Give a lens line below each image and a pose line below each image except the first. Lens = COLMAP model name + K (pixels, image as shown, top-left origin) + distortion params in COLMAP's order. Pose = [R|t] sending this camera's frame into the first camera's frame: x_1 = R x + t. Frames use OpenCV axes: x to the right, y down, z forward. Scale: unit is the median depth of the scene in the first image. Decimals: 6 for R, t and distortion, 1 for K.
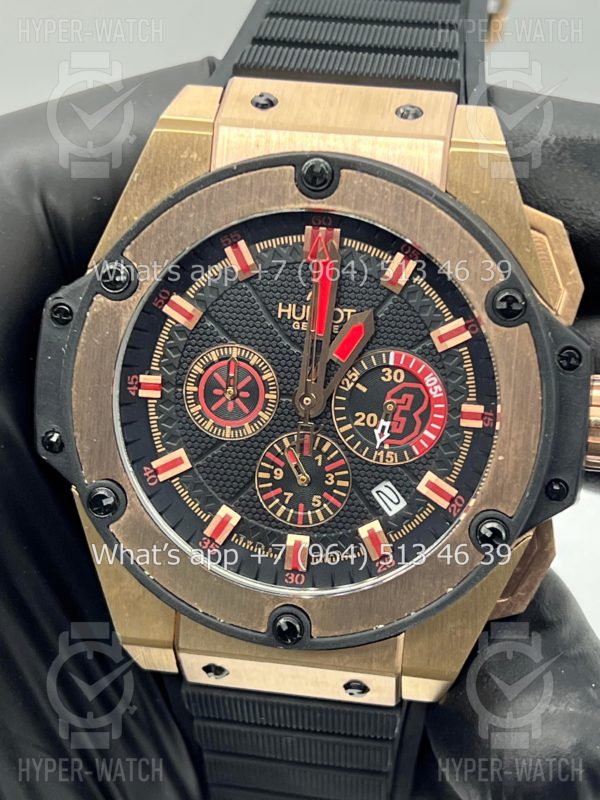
lens RADIAL K [[1826.5, 0, 300.7], [0, 1826.5, 402.0], [0, 0, 1]] dist [0.243187, 0.000000]
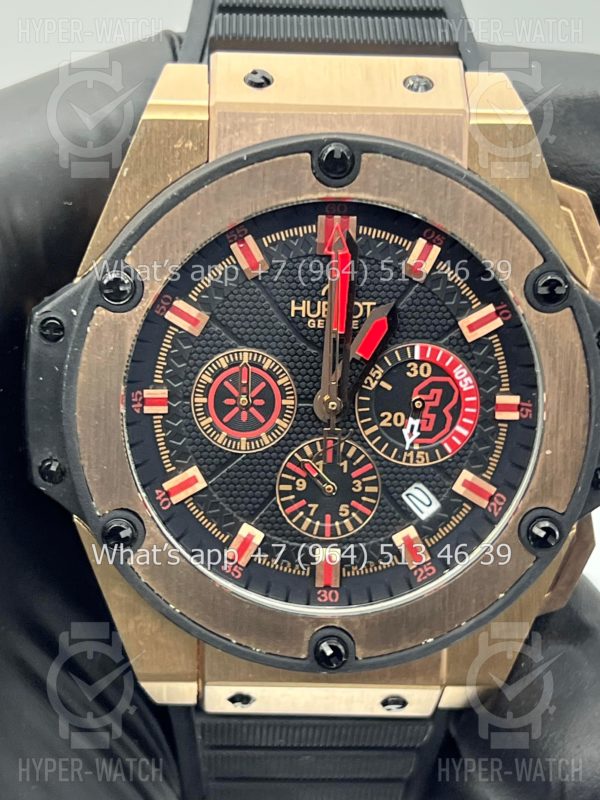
lens RADIAL K [[1826.5, 0, 296.5], [0, 1826.5, 404.0], [0, 0, 1]] dist [0.243187, 0.000000]
pose [[0.984726, -0.079677, 0.154813, -0.155522], [0.071028, 0.995630, 0.060631, -0.057939], [-0.158967, -0.048709, 0.986082, 0.093220]]
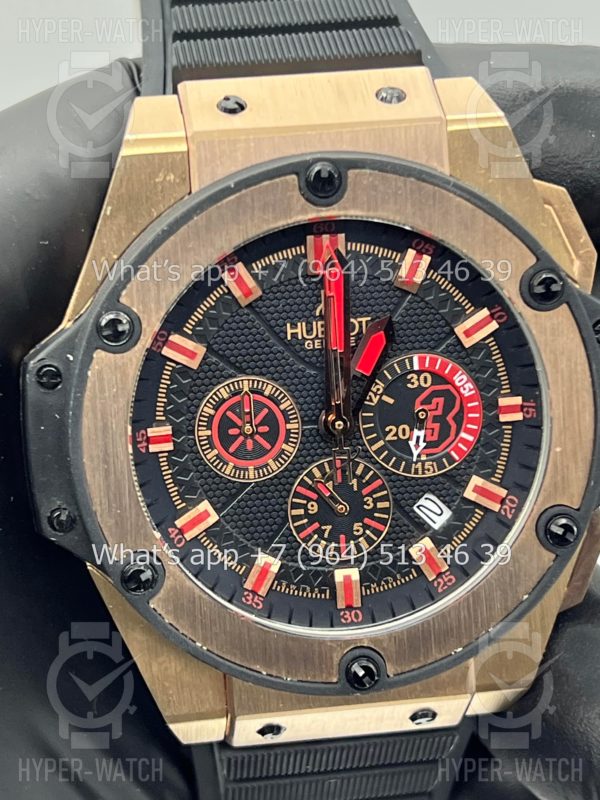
lens RADIAL K [[1826.5, 0, 298.0], [0, 1826.5, 400.7], [0, 0, 1]] dist [0.243187, 0.000000]
pose [[0.957016, -0.176379, 0.230239, -0.222485], [0.166529, 0.984105, 0.061695, -0.071633], [-0.237461, -0.020702, 0.971176, 0.115421]]
